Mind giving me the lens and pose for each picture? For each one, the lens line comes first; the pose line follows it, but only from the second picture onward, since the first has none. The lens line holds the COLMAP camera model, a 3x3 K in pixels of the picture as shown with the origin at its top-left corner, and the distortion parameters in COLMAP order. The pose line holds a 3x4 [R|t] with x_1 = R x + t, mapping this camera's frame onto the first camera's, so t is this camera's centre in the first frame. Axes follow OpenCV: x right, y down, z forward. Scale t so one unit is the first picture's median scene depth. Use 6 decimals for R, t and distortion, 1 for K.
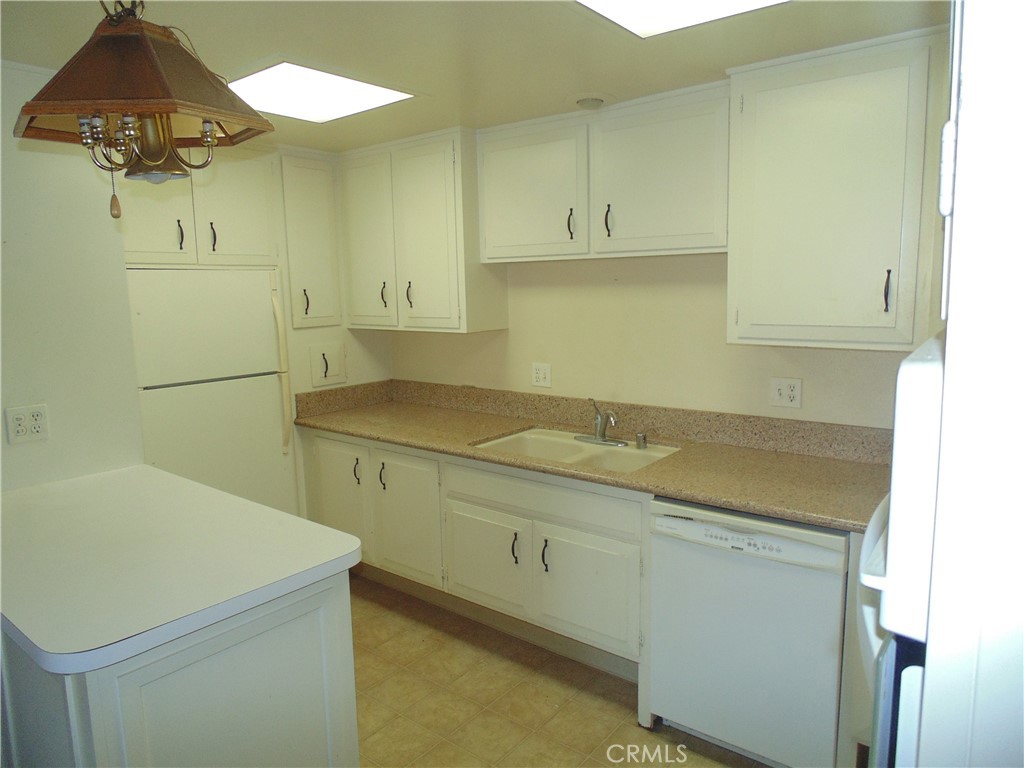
lens RADIAL K [[680.7, 0, 516.5], [0, 680.7, 385.5], [0, 0, 1]] dist [-0.013116, -0.002332]
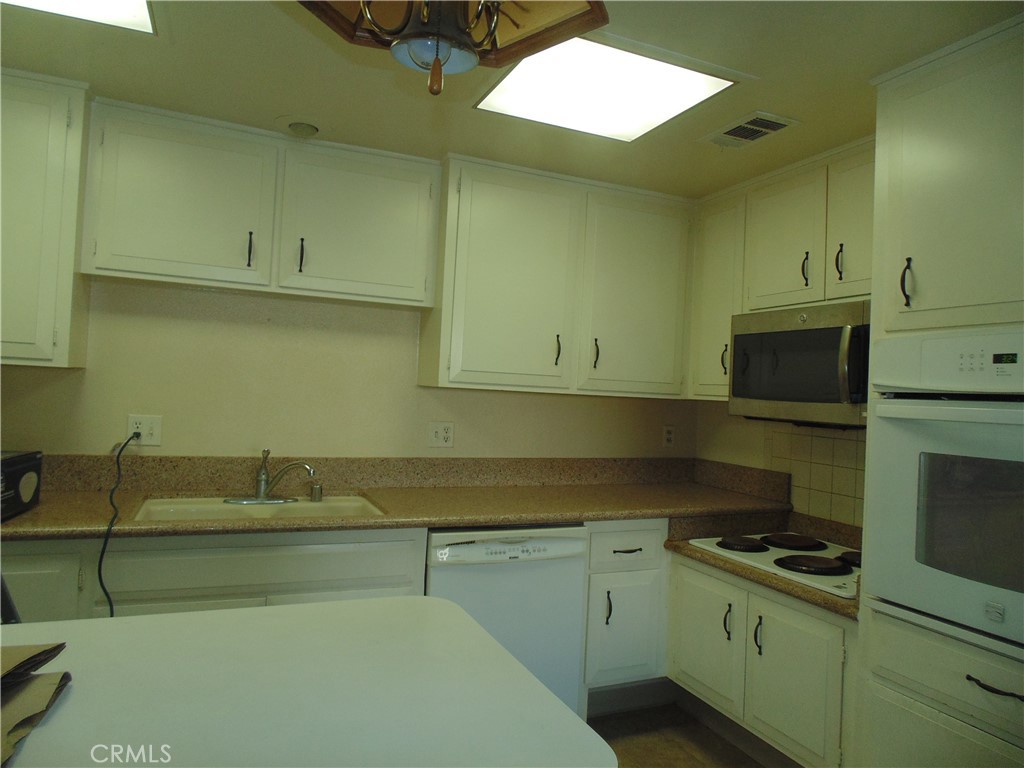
lens RADIAL K [[680.7, 0, 516.5], [0, 680.7, 385.5], [0, 0, 1]] dist [-0.013116, -0.002332]
pose [[0.468545, 0.053849, 0.881797, -0.567132], [0.071104, 0.992604, -0.098397, 0.050376], [-0.880573, 0.108802, 0.461251, 0.344367]]
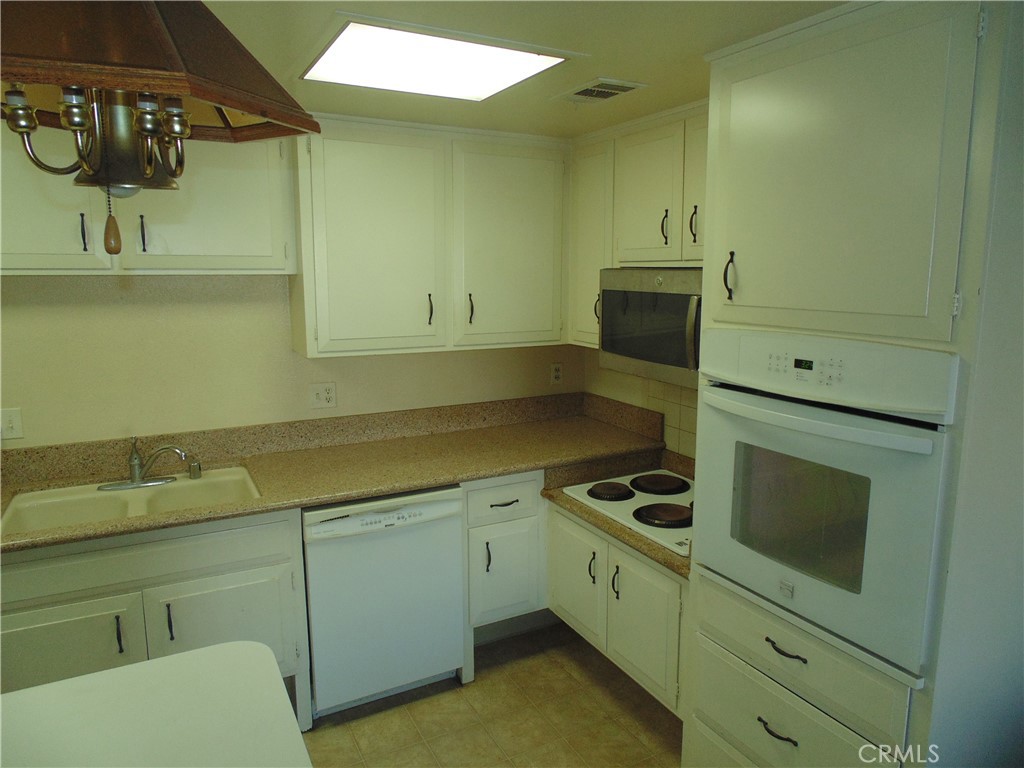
lens RADIAL K [[680.7, 0, 516.5], [0, 680.7, 385.5], [0, 0, 1]] dist [-0.013116, -0.002332]
pose [[0.397117, -0.132015, 0.908224, -0.522379], [0.122697, 0.988354, 0.090014, -0.070361], [-0.909529, 0.075690, 0.408690, 0.224240]]
